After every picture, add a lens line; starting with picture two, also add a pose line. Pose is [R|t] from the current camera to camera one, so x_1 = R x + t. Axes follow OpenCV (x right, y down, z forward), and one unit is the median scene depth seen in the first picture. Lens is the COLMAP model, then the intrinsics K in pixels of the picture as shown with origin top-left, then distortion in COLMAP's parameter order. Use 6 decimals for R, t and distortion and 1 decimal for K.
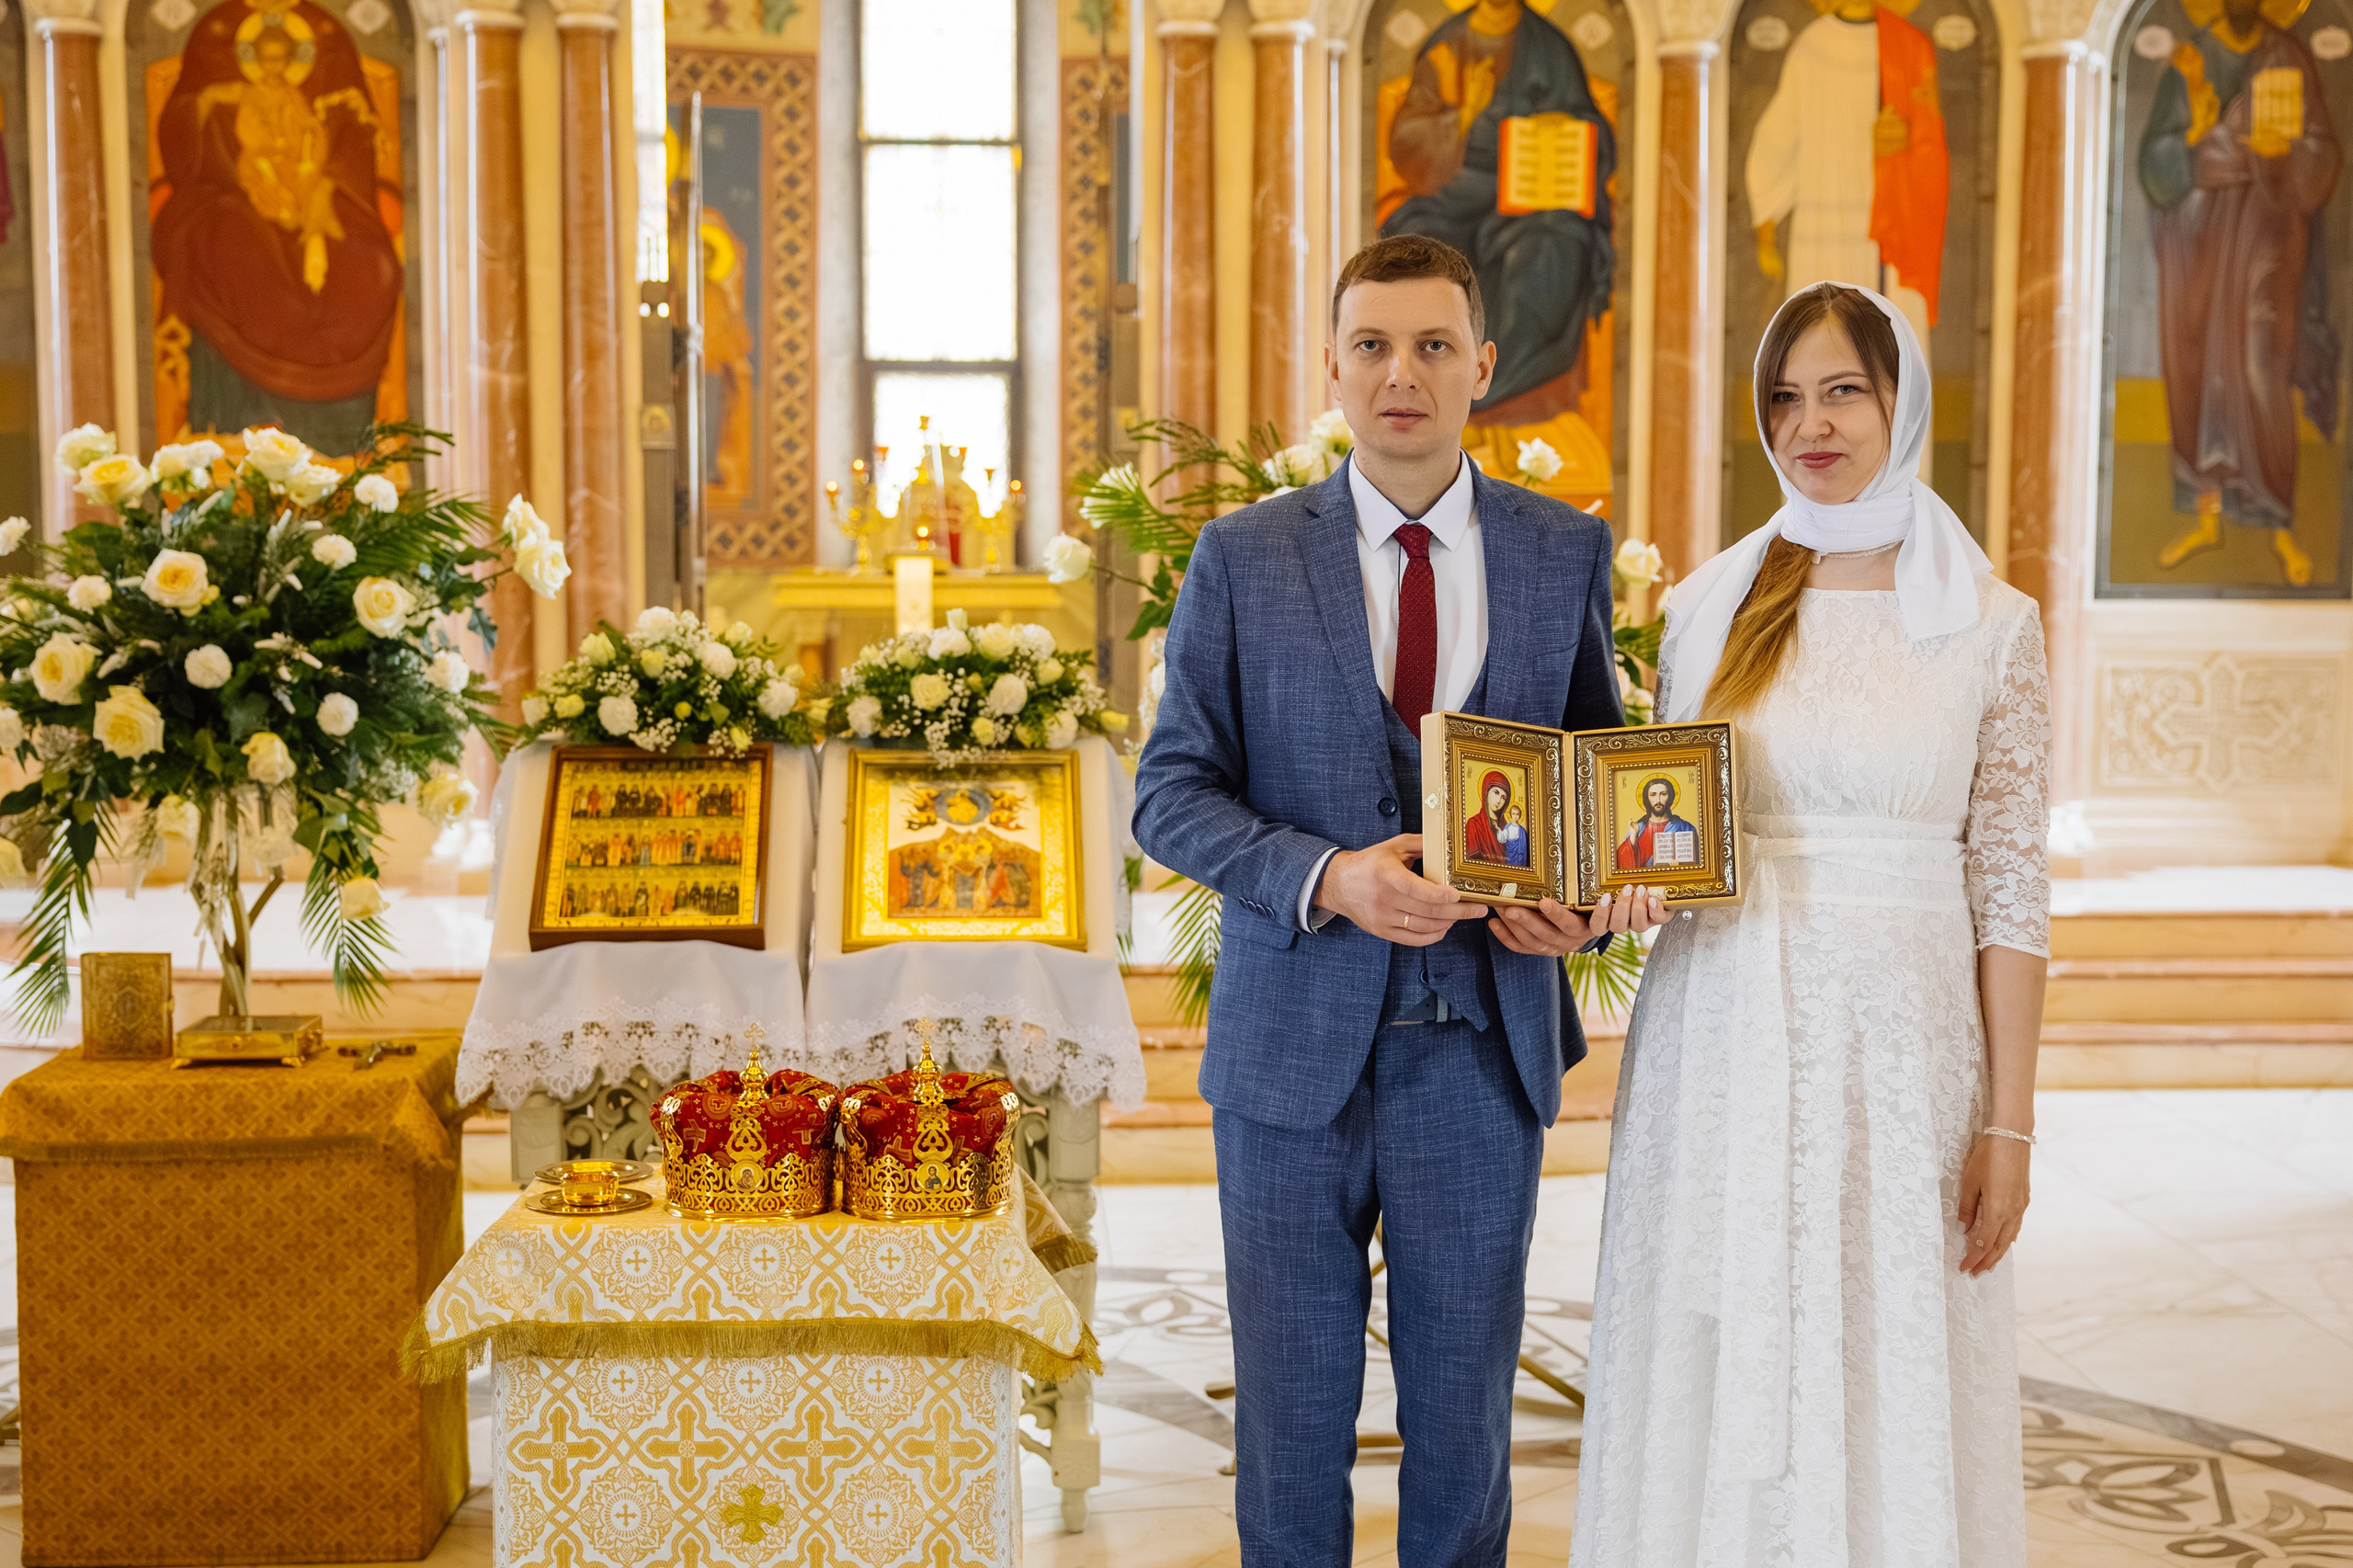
lens RADIAL K [[3155.0, 0, 1195.8], [0, 3155.0, 834.4], [0, 0, 1]] dist [0.049849, 0.000000]
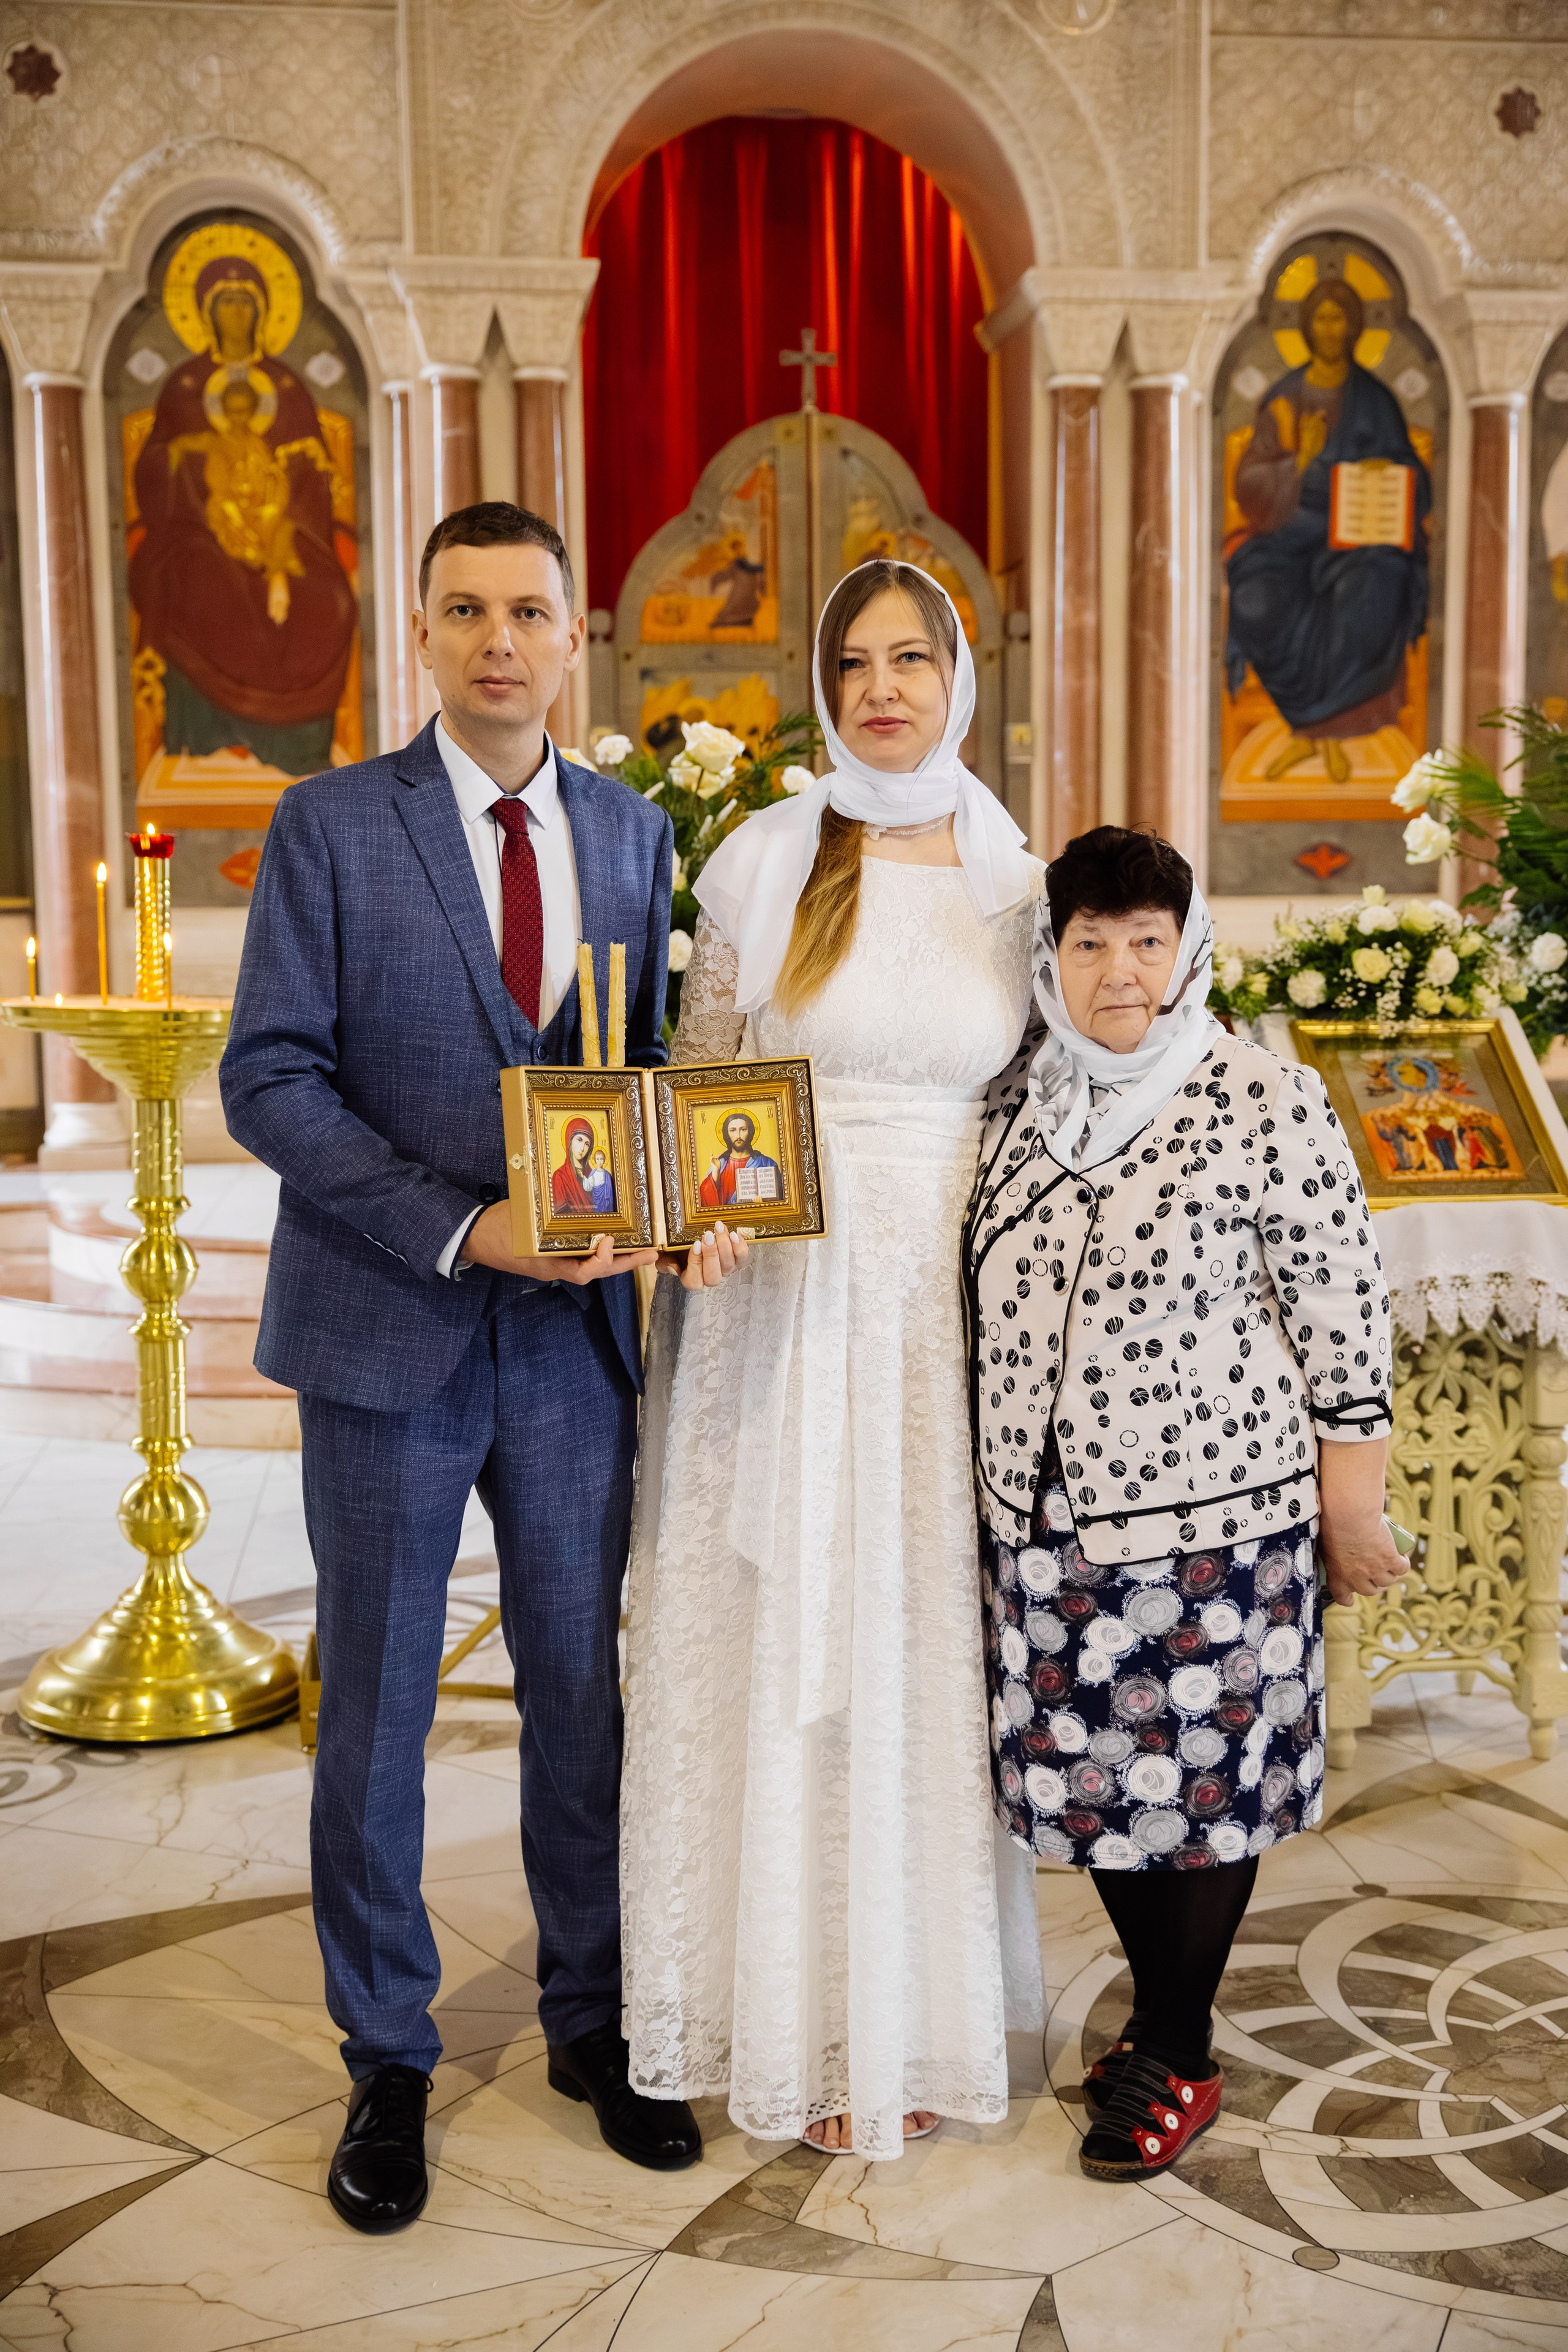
lens RADIAL K [[2645.5, 0, 823.0], [0, 2645.5, 1174.1], [0, 0, 1]] dist [0.052100, 0.000000]
pose [[0.997165, -0.020321, 0.072448, -0.166327], [0.018533, 0.999509, 0.025269, -0.000704], [-0.072926, -0.023854, 0.997052, 0.066039]]
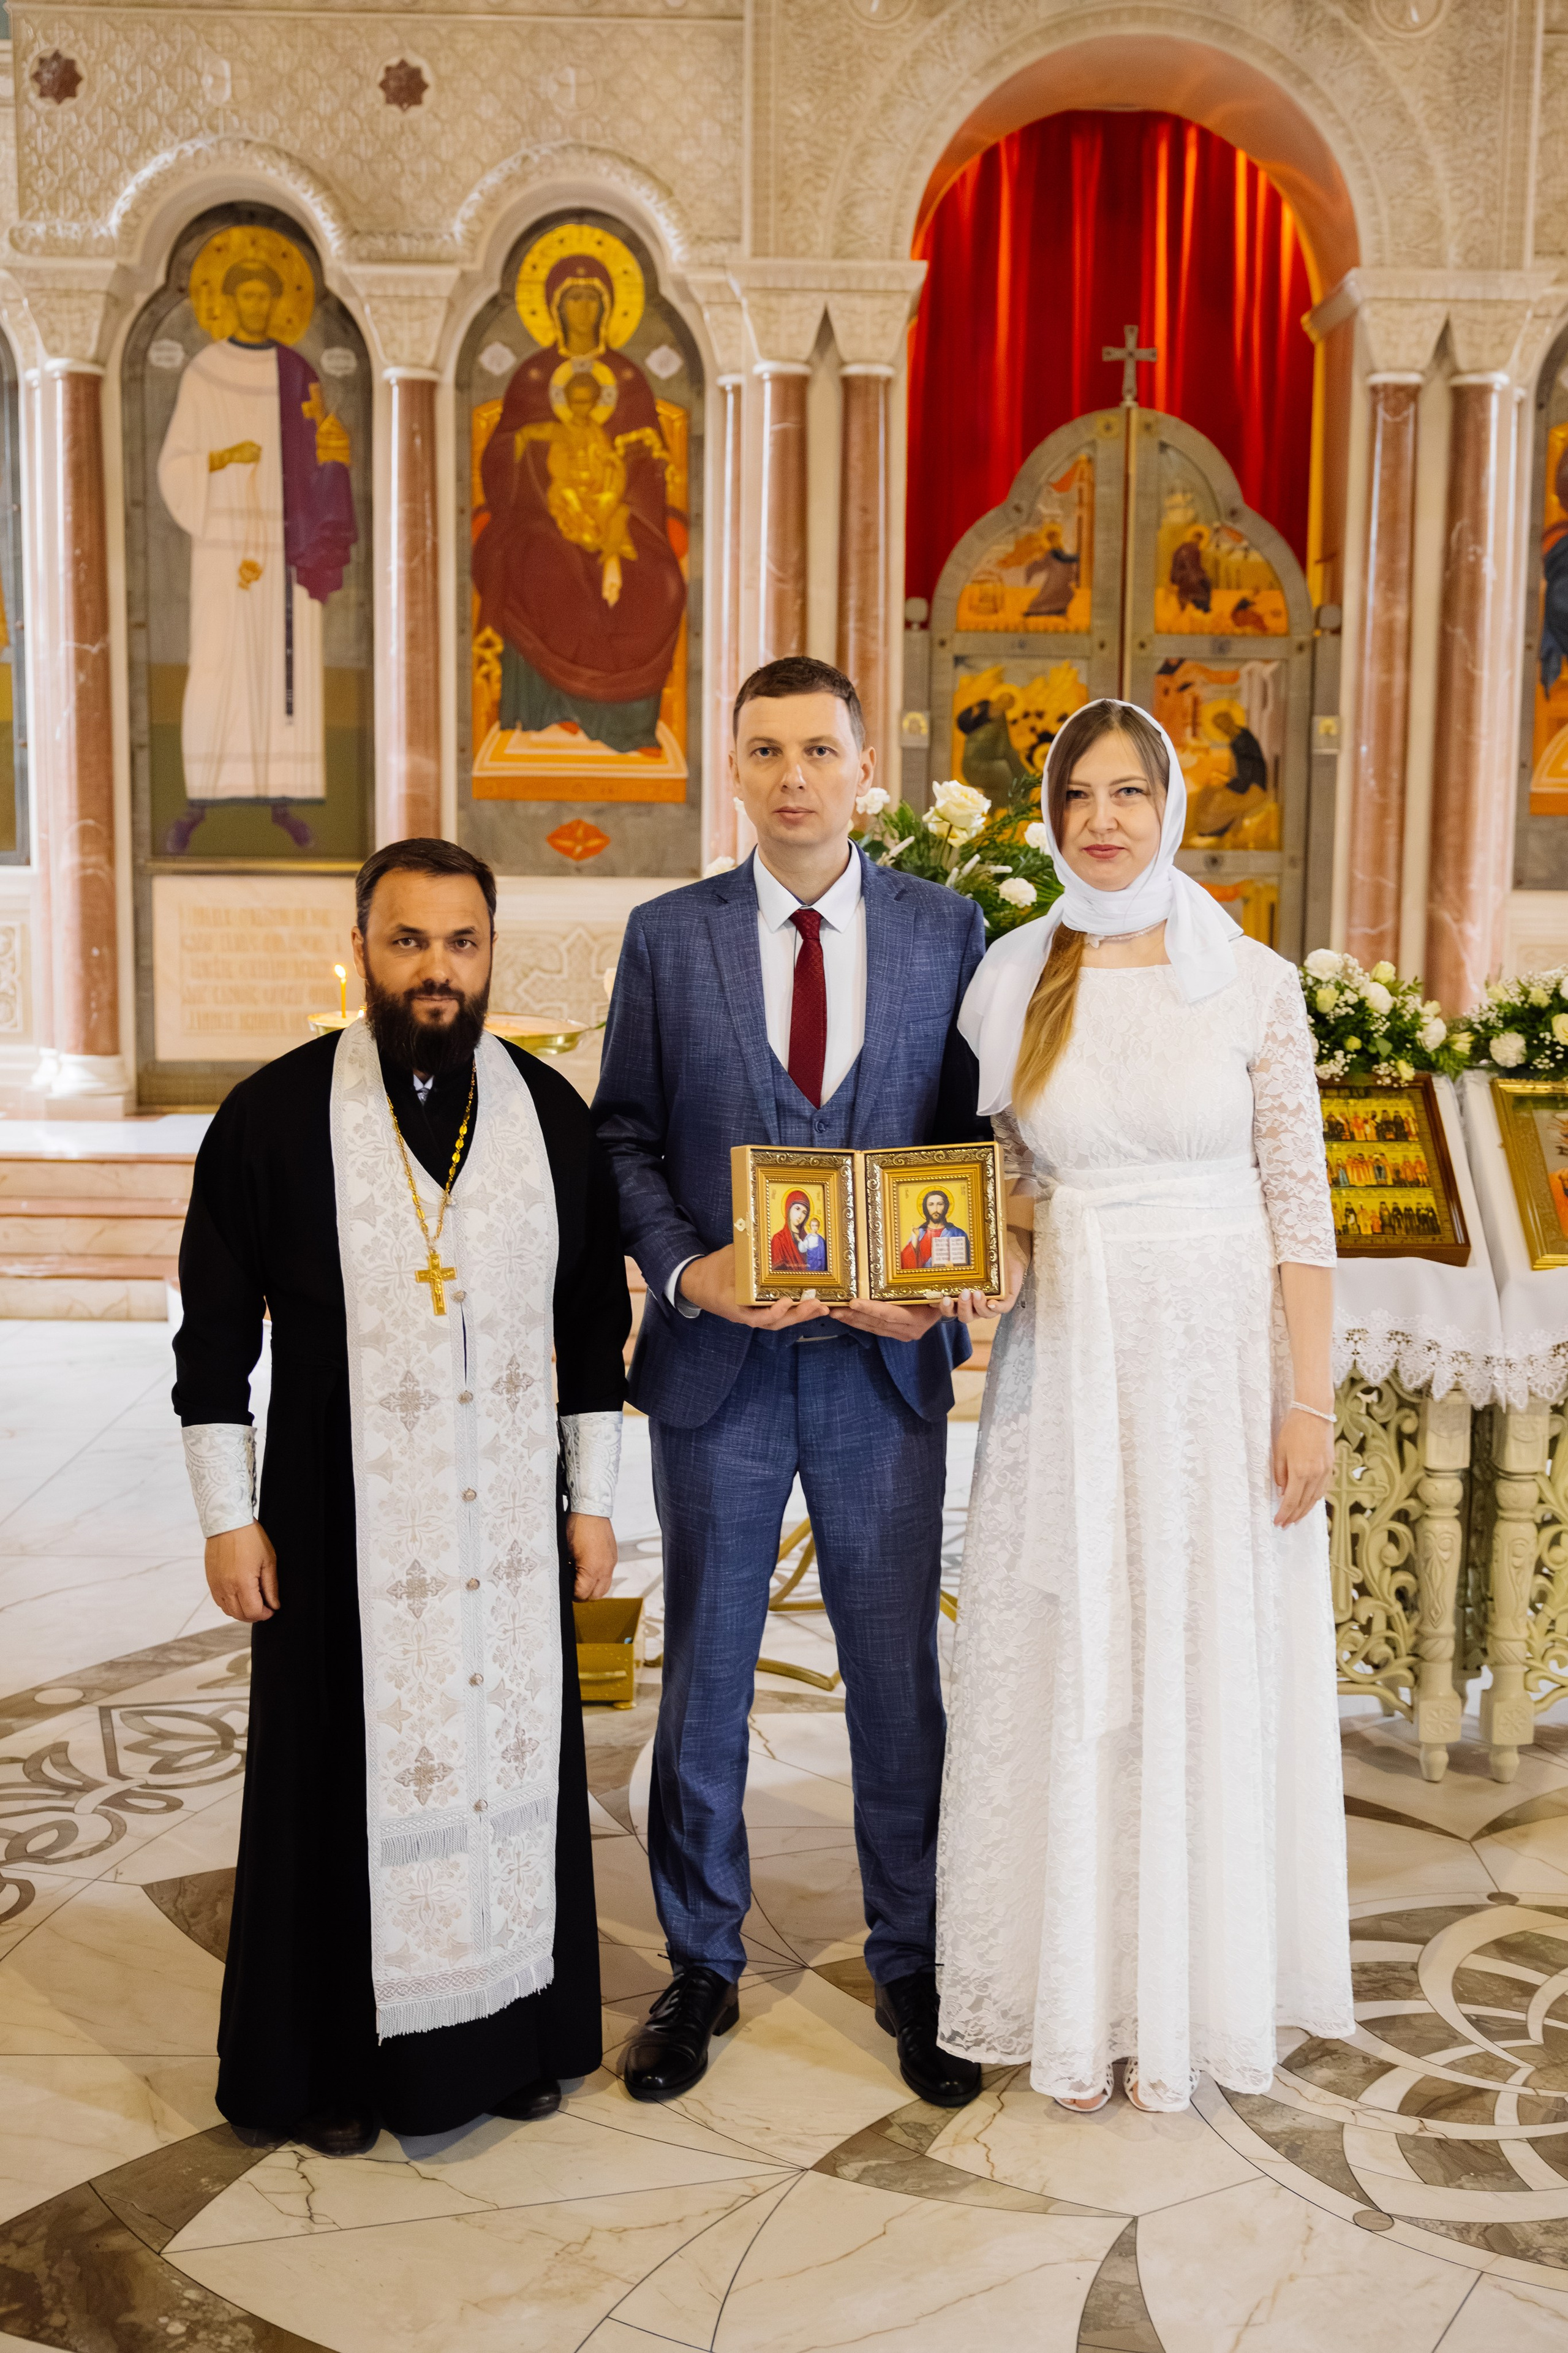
lens RADIAL K [[2714.0, 0, 881.6], [0, 2714.0, 1149.6], [0, 0, 1]] dist [0.013777, 0.000000]
pose [[0.999174, 0.017496, -0.036681, -0.146097], [-0.015876, 0.998905, 0.044007, -0.020642], [0.037411, -0.043389, 0.998358, 0.016899]]
